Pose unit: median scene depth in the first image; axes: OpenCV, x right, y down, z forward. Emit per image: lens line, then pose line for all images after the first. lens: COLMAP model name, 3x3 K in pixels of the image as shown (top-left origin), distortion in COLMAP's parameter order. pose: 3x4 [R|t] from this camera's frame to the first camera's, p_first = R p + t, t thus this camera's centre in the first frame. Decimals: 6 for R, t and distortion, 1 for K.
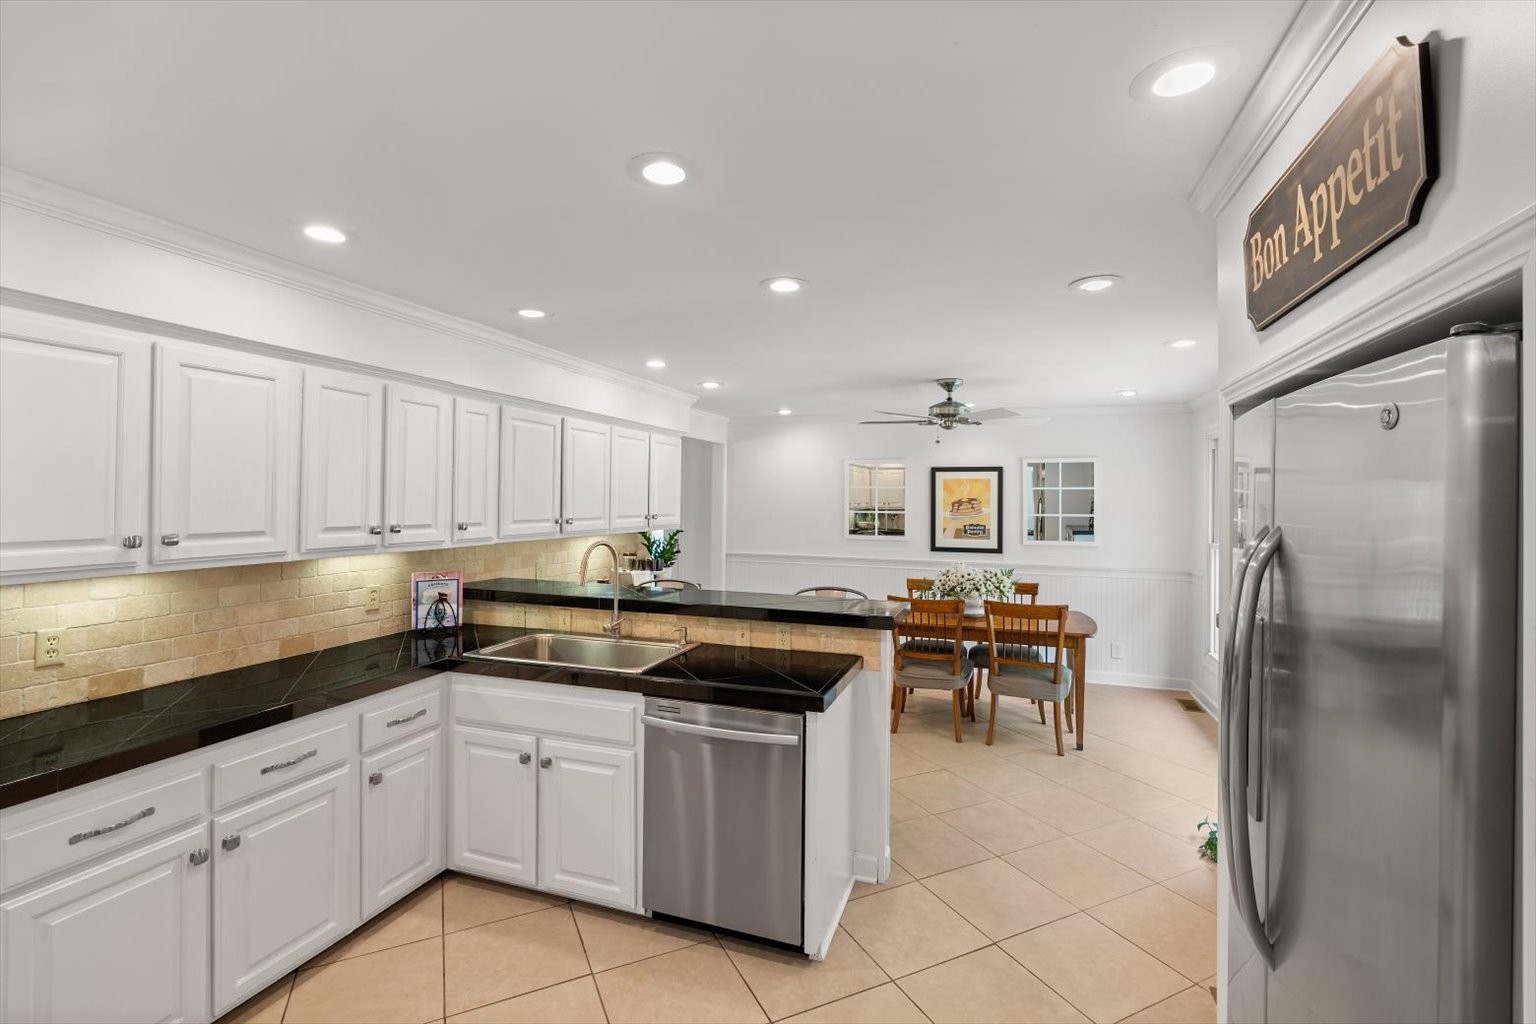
lens RADIAL K [[675.0, 0, 770.7], [0, 675.0, 510.7], [0, 0, 1]] dist [-0.003487, -0.000069]
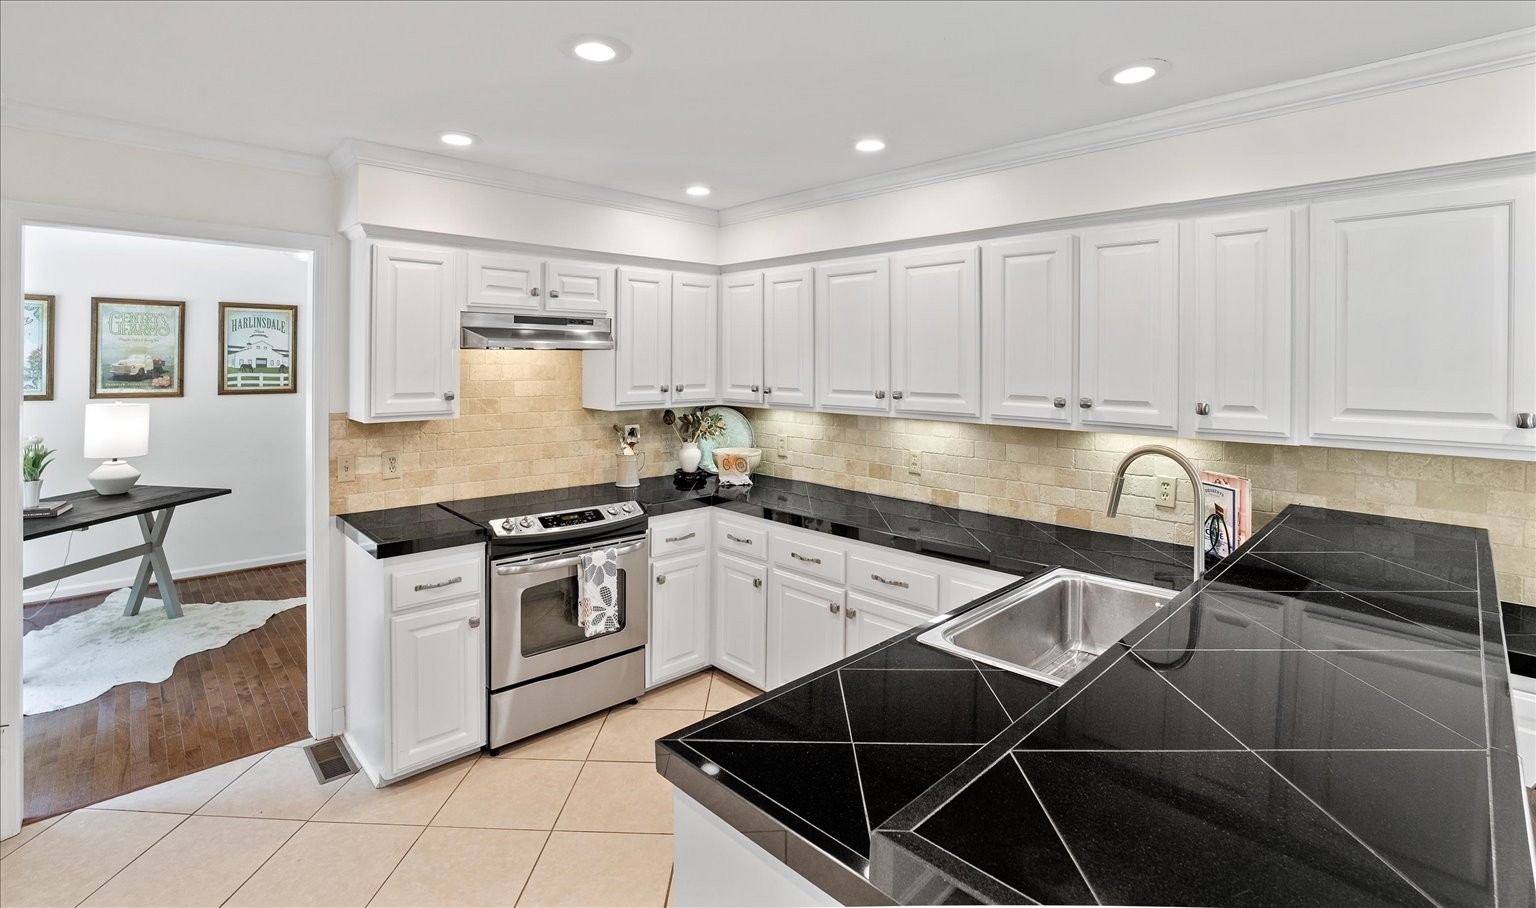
lens RADIAL K [[701.7, 0, 766.4], [0, 701.7, 363.9], [0, 0, 1]] dist [-0.071650, 0.016282]
pose [[-0.447452, -0.007261, -0.894278, 0.396952], [-0.024418, 0.999693, 0.004100, -0.015904], [0.893974, 0.023671, -0.447493, 1.067557]]
